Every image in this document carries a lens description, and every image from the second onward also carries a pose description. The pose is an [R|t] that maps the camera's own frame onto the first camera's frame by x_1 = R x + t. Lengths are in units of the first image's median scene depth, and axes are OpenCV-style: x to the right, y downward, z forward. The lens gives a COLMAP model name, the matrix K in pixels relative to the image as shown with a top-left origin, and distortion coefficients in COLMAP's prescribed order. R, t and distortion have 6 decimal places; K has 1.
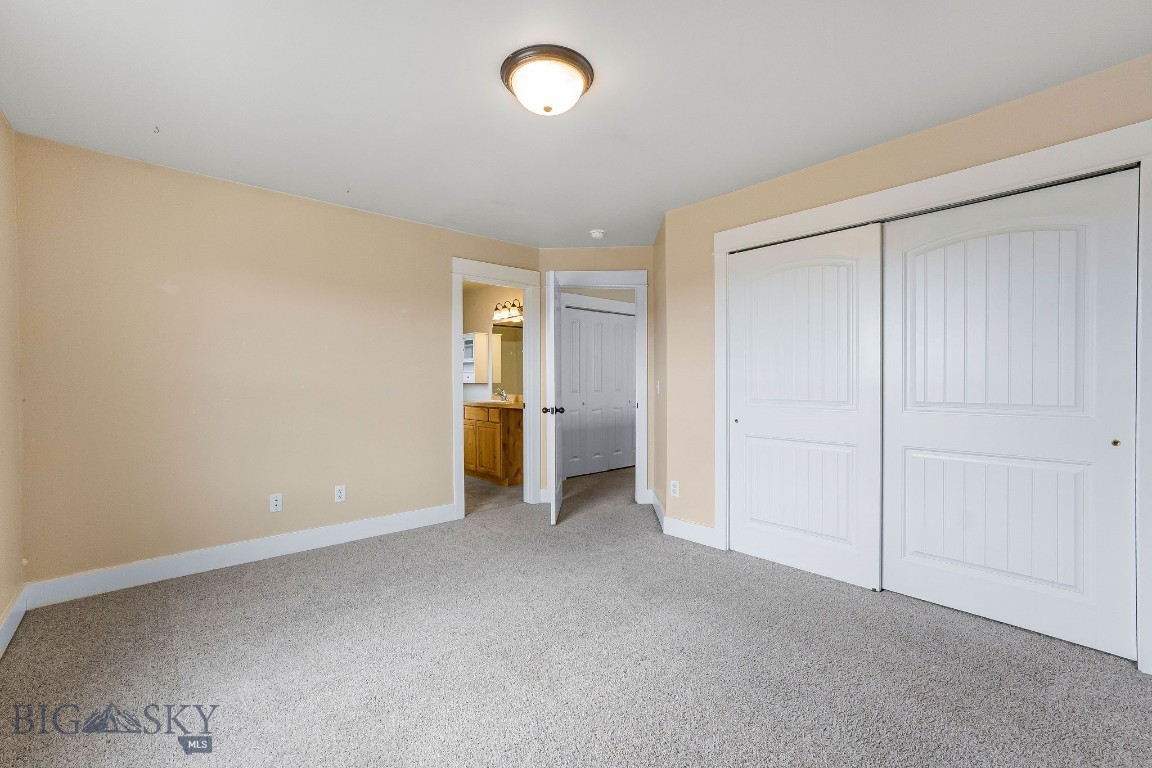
lens RADIAL K [[494.8, 0, 576.0], [0, 494.8, 384.0], [0, 0, 1]] dist [-0.001248, 0.000055]
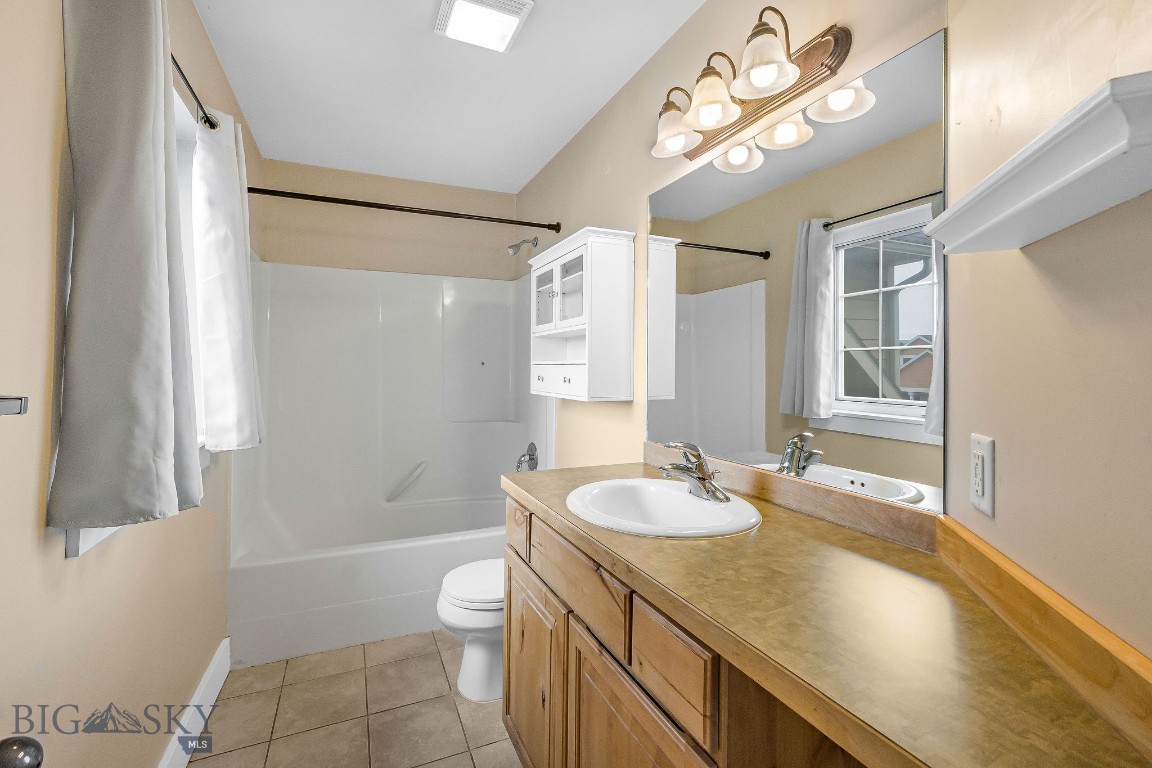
lens RADIAL K [[494.8, 0, 576.0], [0, 494.8, 384.0], [0, 0, 1]] dist [-0.001248, 0.000055]
pose [[0.955333, 0.011630, -0.295302, -0.123914], [-0.004749, 0.999700, 0.024009, -0.019308], [0.295492, -0.021535, 0.955102, 0.709699]]
